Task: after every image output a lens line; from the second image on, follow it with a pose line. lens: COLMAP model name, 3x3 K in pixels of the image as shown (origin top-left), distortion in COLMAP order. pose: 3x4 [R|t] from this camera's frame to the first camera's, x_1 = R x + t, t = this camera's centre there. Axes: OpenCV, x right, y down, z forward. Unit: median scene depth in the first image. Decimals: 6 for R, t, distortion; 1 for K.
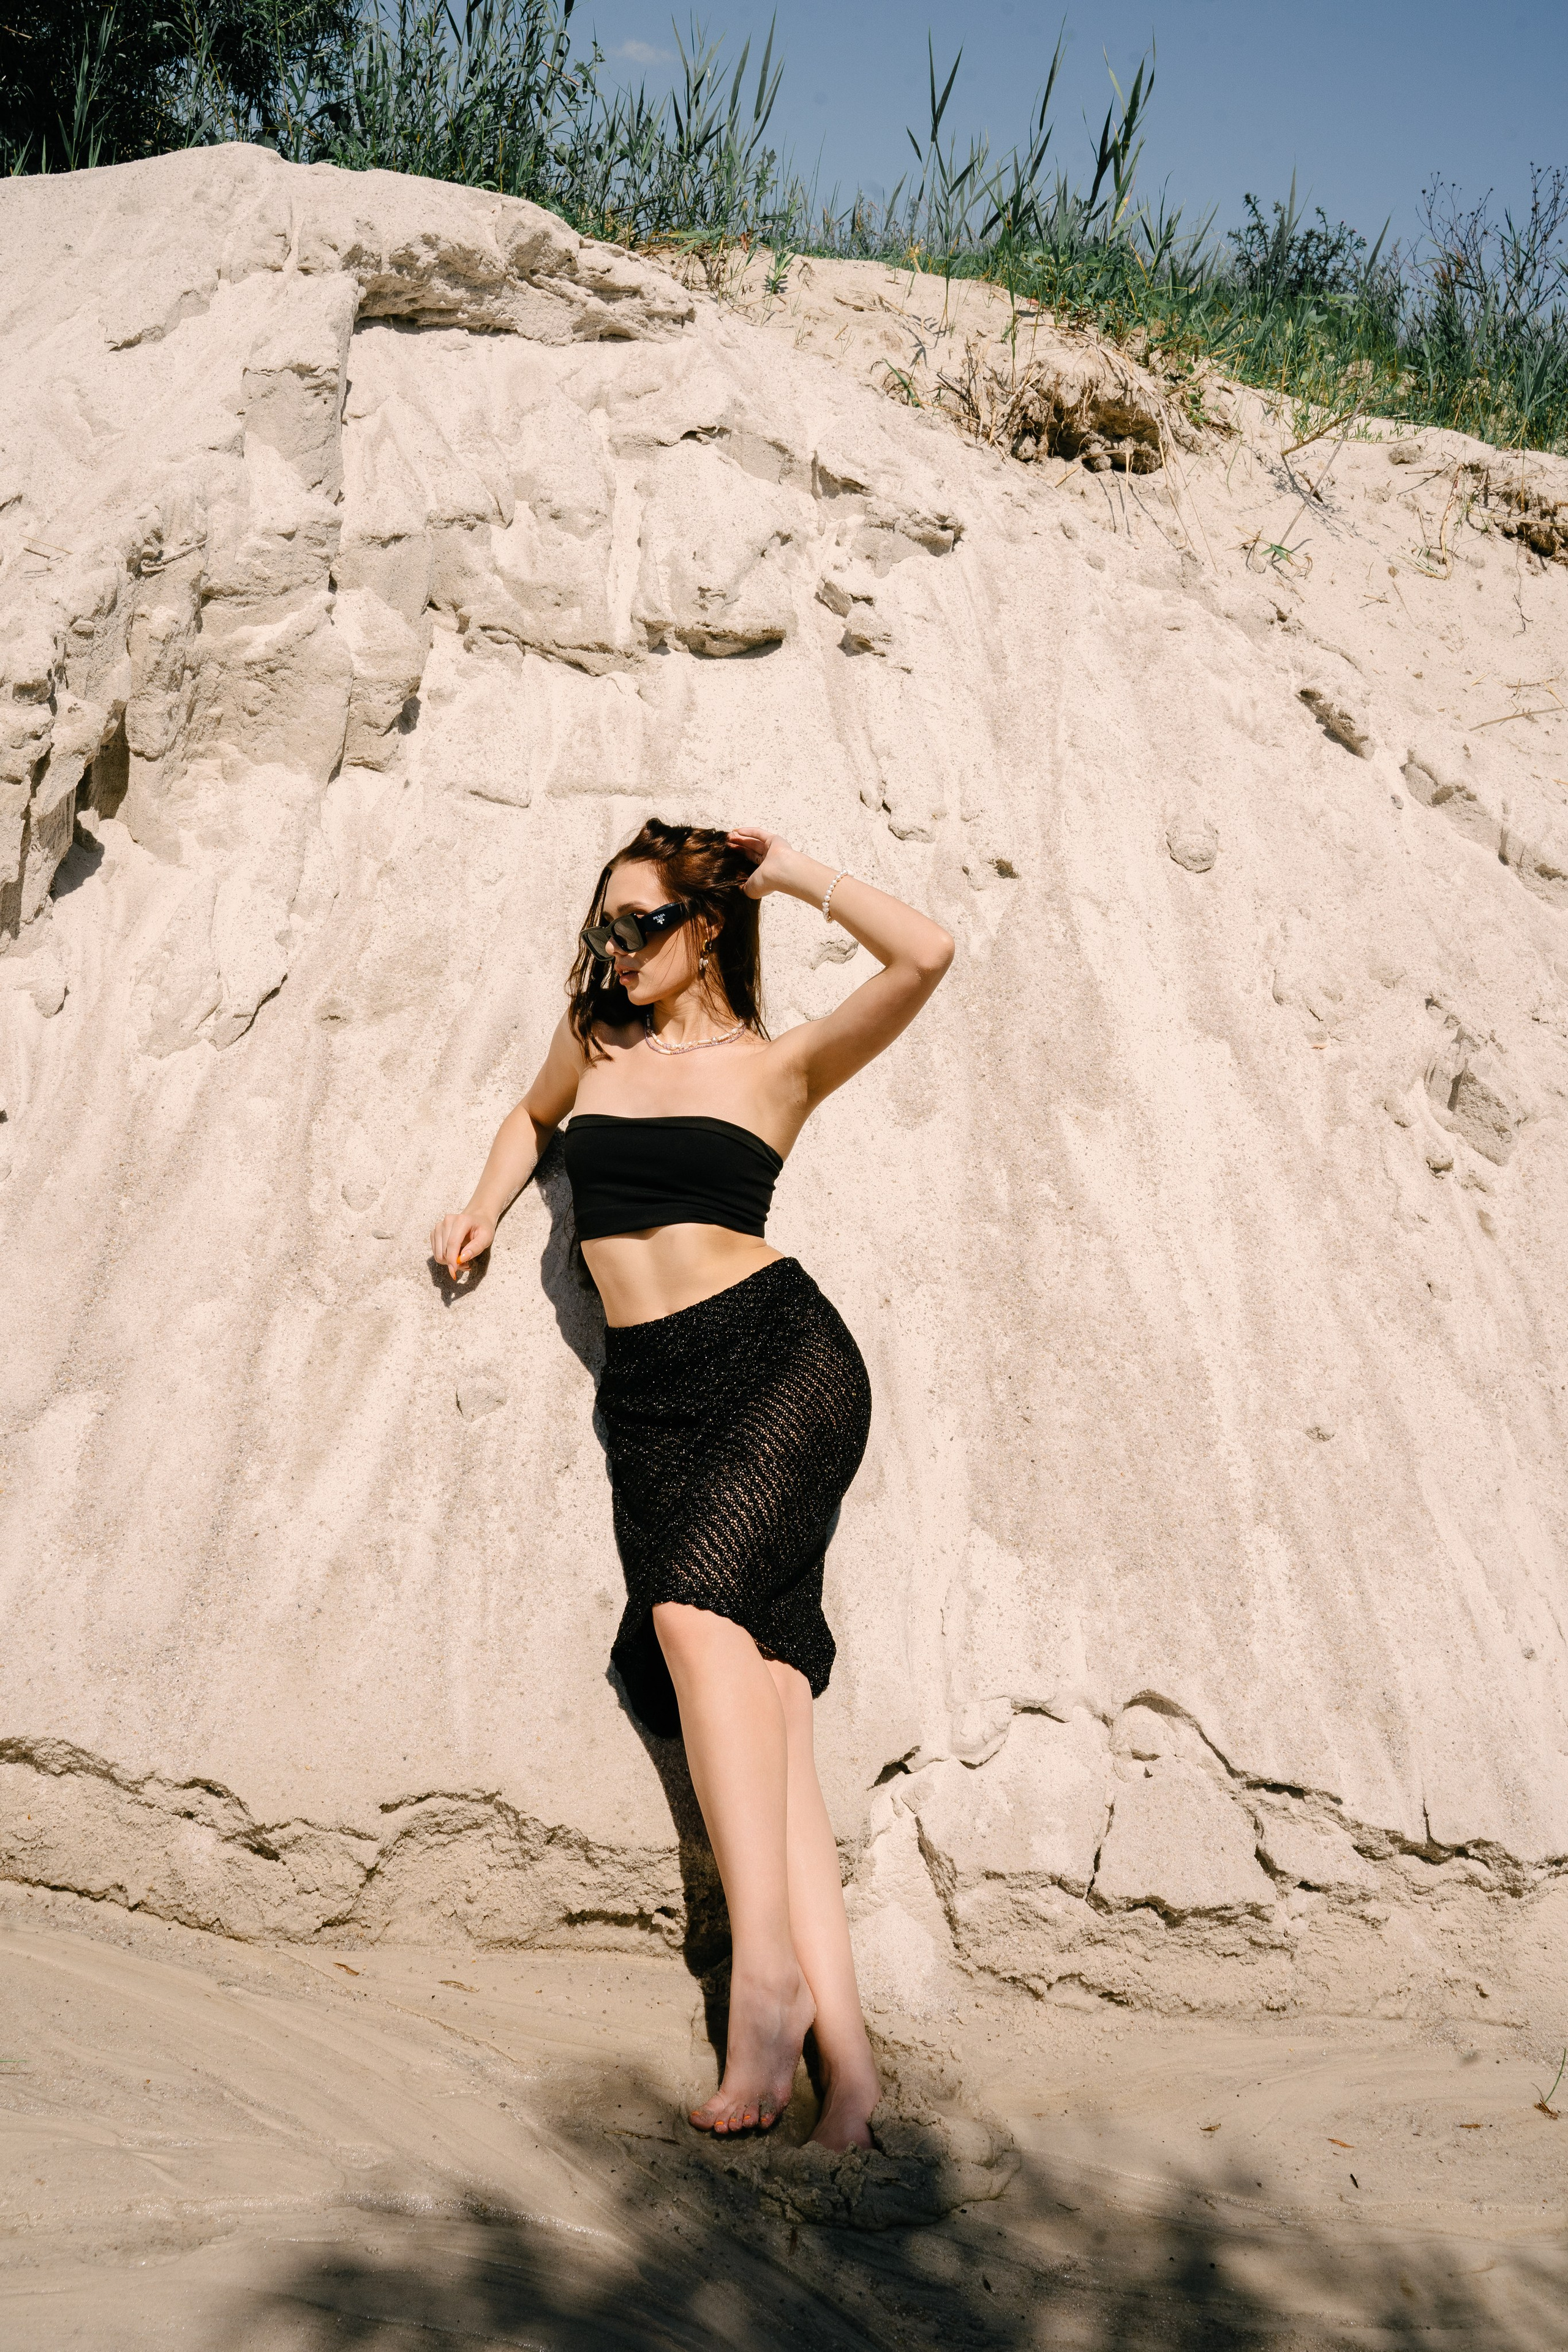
lens RADIAL K [[2322.5, 0, 784.0], [0, 2322.5, 1176.0], [0, 0, 1]] dist [-0.069691, 0.151383]
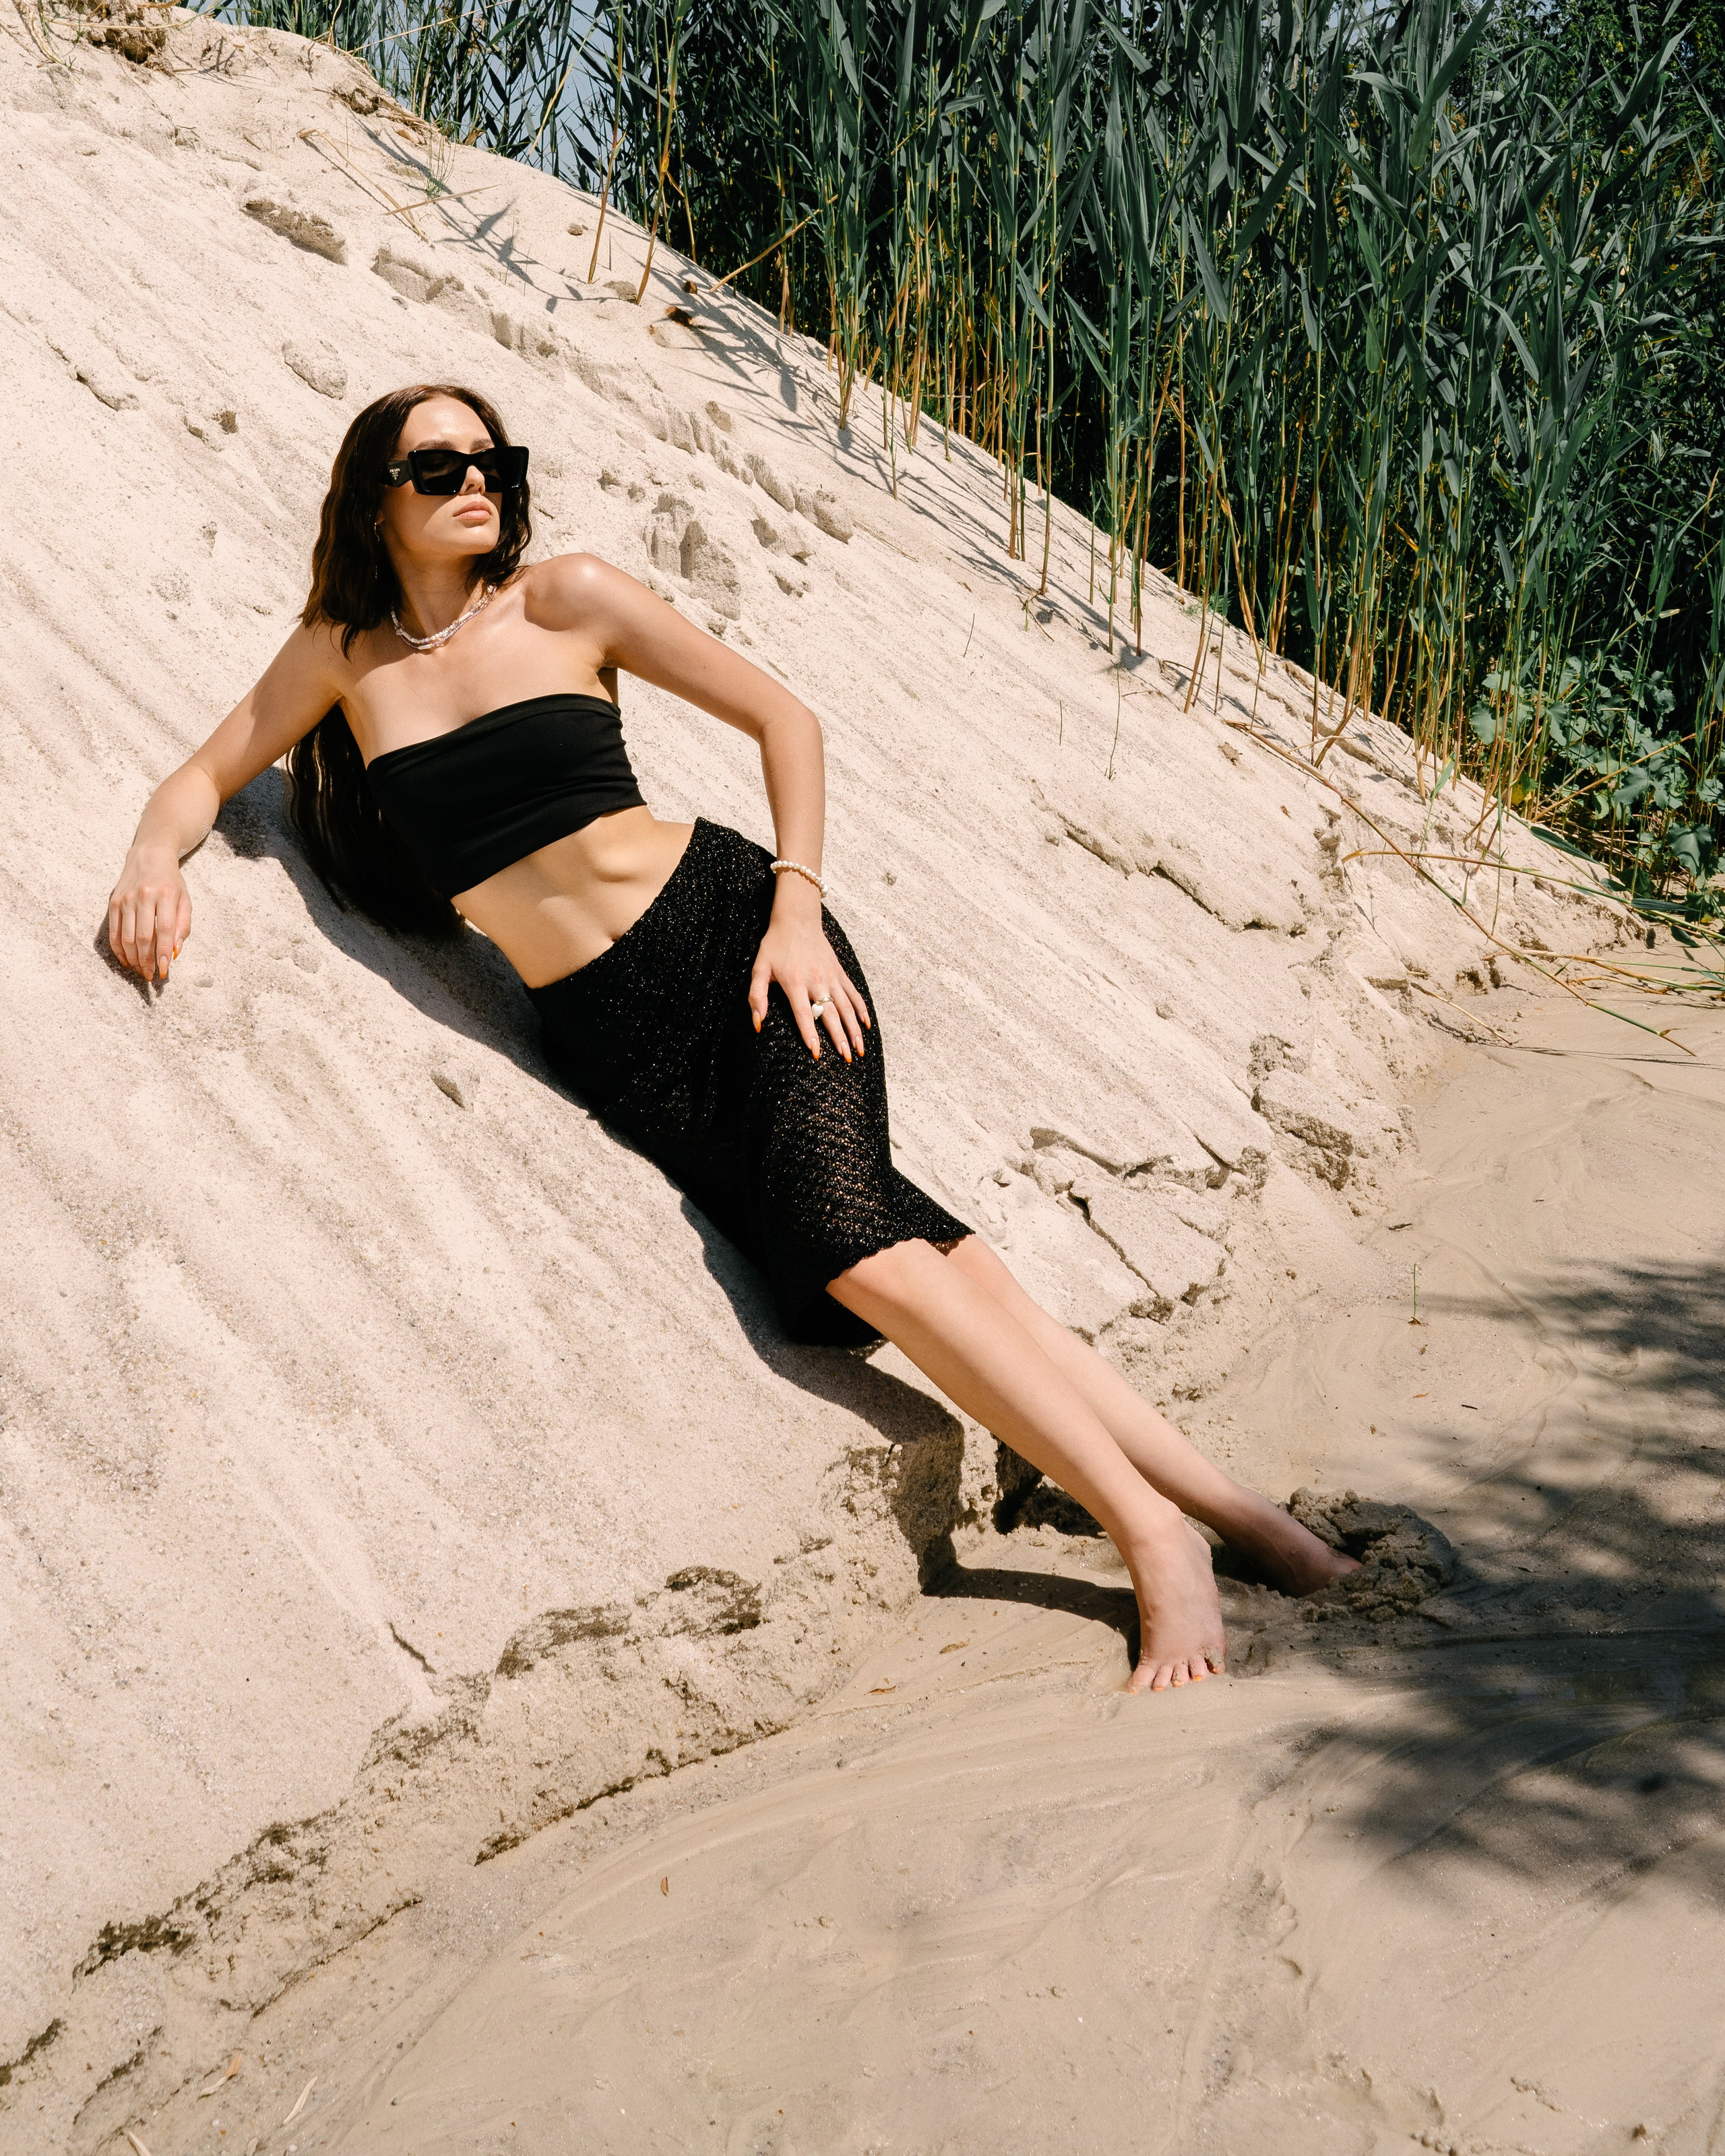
lens RADIAL K [[2730.6, 0, 752.4], [0, 2730.6, 665.7], [0, 0, 1]] dist [-0.081215, 0.103356]
pose [[0.628705, -0.229525, 0.743000, -0.551666], [0.275681, 0.959180, 0.063033, -0.056298], [-0.727138, 0.165202, 0.666317, 0.203446]]
